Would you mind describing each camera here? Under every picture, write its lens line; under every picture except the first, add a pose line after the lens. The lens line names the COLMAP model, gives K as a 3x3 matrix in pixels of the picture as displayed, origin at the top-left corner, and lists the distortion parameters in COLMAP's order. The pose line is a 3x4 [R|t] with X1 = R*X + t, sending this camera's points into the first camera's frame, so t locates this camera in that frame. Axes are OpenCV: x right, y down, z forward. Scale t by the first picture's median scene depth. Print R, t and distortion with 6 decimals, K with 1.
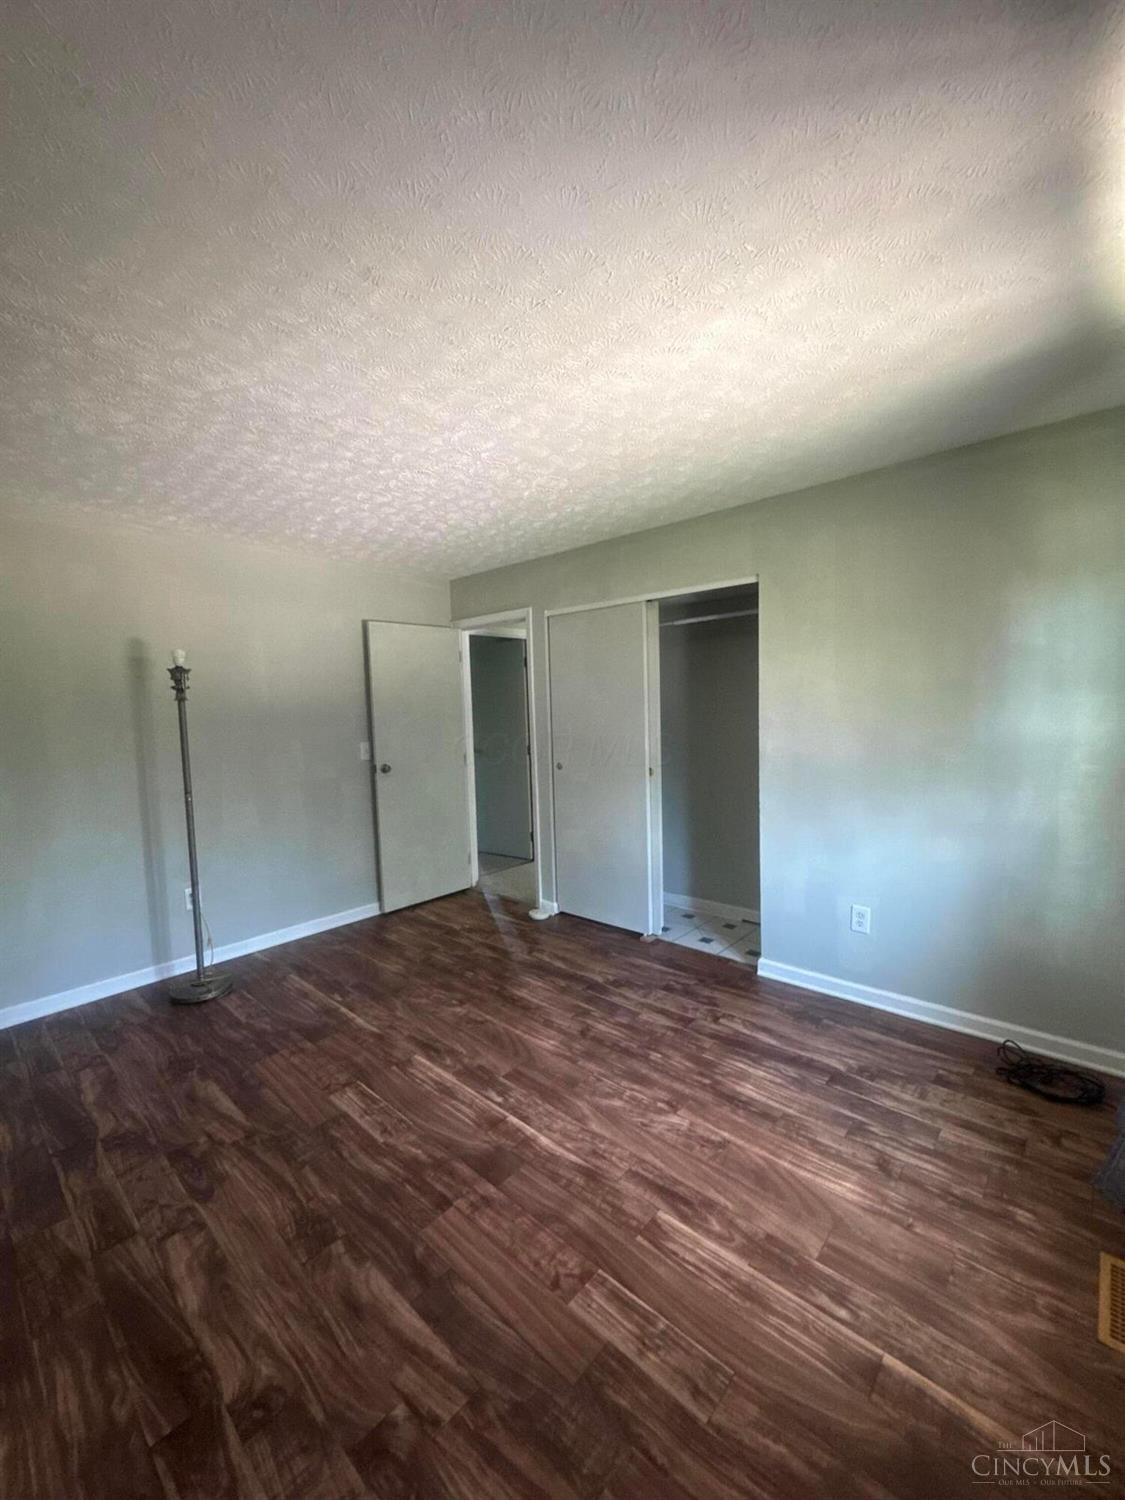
lens RADIAL K [[617.1, 0, 559.1], [0, 617.1, 710.5], [0, 0, 1]] dist [-0.006302, -0.000519]
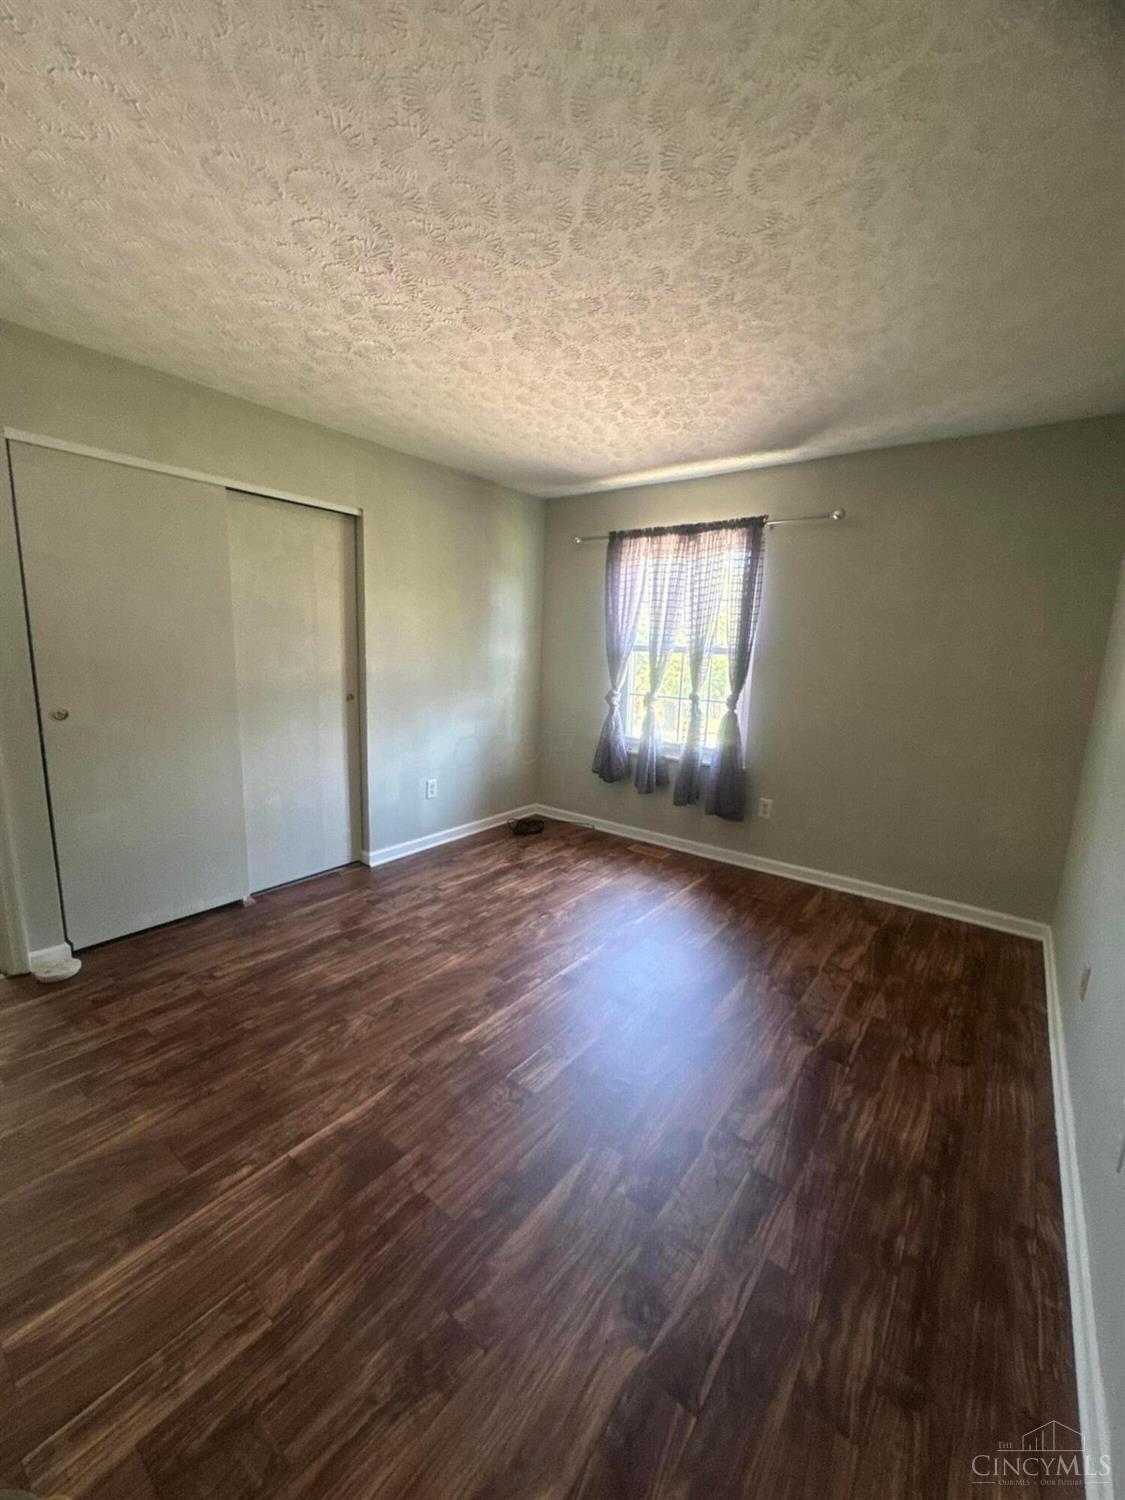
lens RADIAL K [[599.6, 0, 561.9], [0, 599.6, 747.6], [0, 0, 1]] dist [-0.005953, 0.001125]
pose [[-0.101390, -0.151539, 0.983238, -0.866889], [-0.035745, 0.988247, 0.148625, 0.019816], [-0.994204, -0.020076, -0.105615, 0.816215]]
